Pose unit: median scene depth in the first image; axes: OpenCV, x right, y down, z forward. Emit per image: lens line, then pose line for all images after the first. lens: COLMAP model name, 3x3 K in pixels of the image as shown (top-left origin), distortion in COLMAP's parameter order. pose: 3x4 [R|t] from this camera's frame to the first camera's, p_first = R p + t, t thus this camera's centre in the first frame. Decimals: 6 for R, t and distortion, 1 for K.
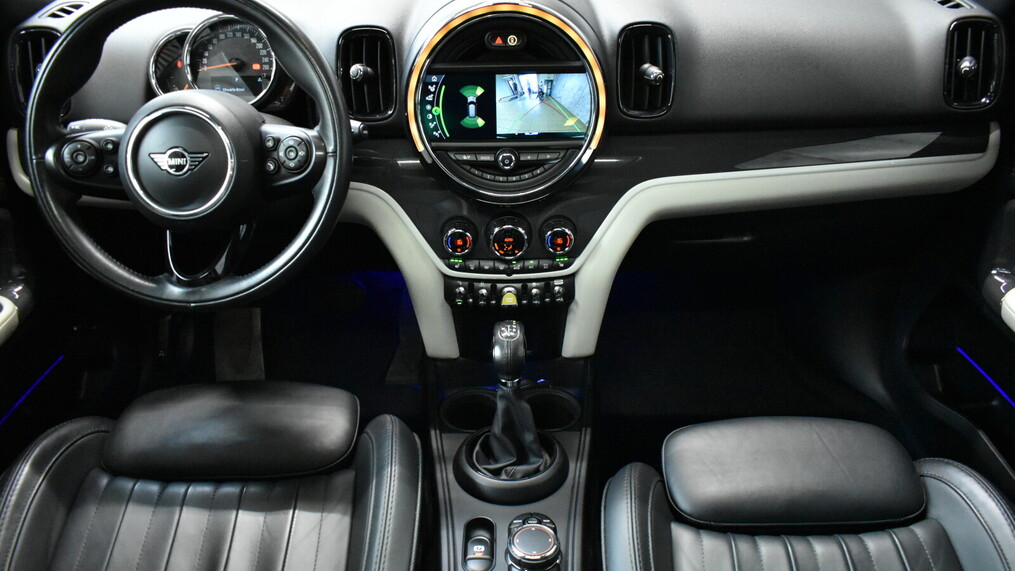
lens RADIAL K [[770.8, 0, 507.5], [0, 770.8, 285.5], [0, 0, 1]] dist [-0.010537, -0.003924]
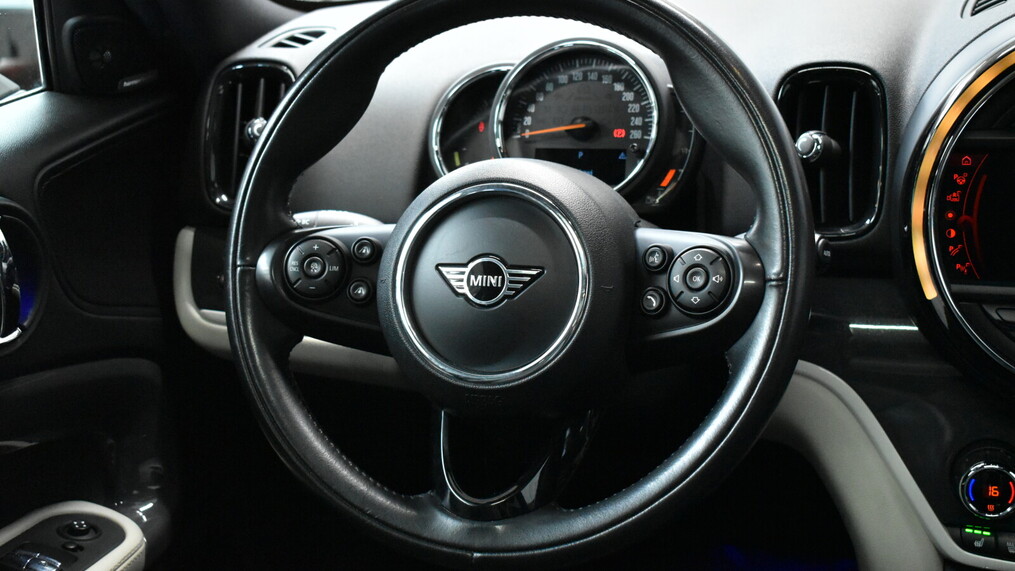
lens RADIAL K [[1454.4, 0, 507.5], [0, 1454.4, 285.5], [0, 0, 1]] dist [-0.008179, -0.051948]
pose [[0.960120, 0.051265, -0.274849, -0.120500], [-0.113317, 0.970036, -0.214916, 0.052370], [0.255596, 0.237490, 0.937160, 0.045711]]
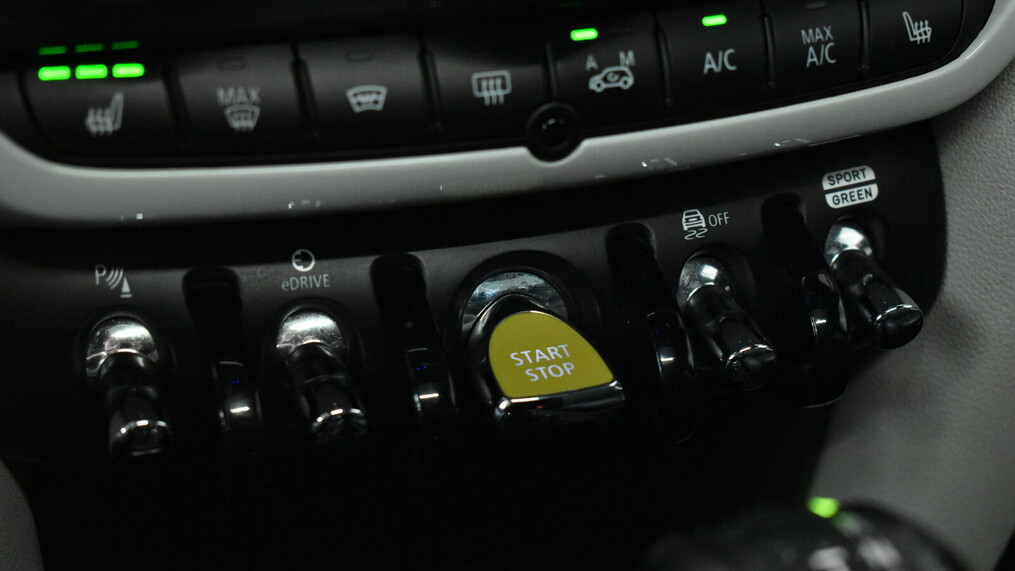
lens RADIAL K [[1998.4, 0, 507.5], [0, 1998.4, 285.5], [0, 0, 1]] dist [-0.004937, 0.147747]
pose [[0.947255, -0.121602, 0.296513, -0.111848], [0.144846, 0.987774, -0.057639, 0.027605], [-0.285879, 0.097548, 0.953288, 0.795852]]
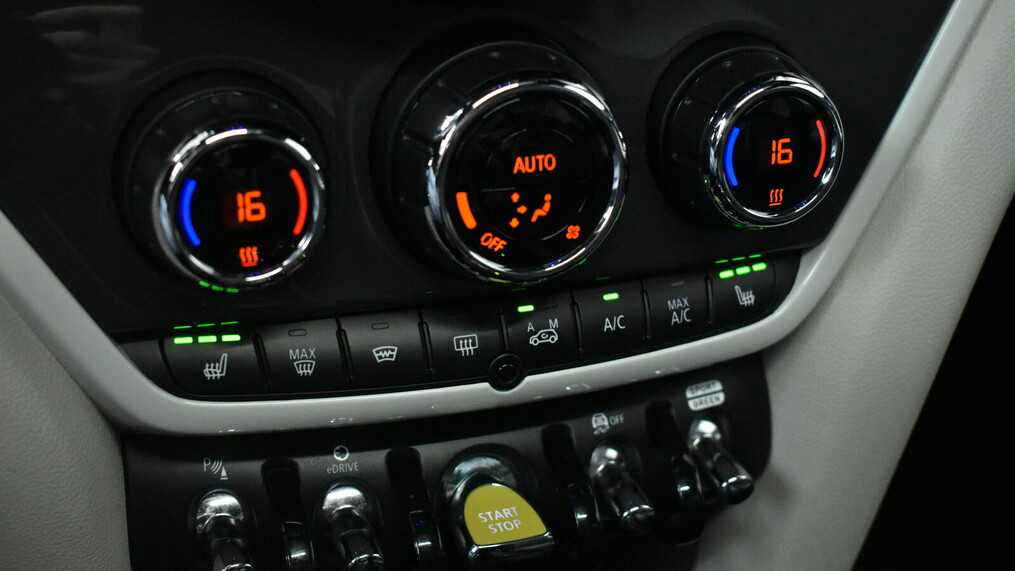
lens RADIAL K [[1627.9, 0, 507.5], [0, 1627.9, 285.5], [0, 0, 1]] dist [0.016715, 0.032420]
pose [[0.940057, -0.106525, 0.323953, -0.136062], [0.150857, 0.981855, -0.114901, 0.009672], [-0.305835, 0.156884, 0.939070, 0.710086]]
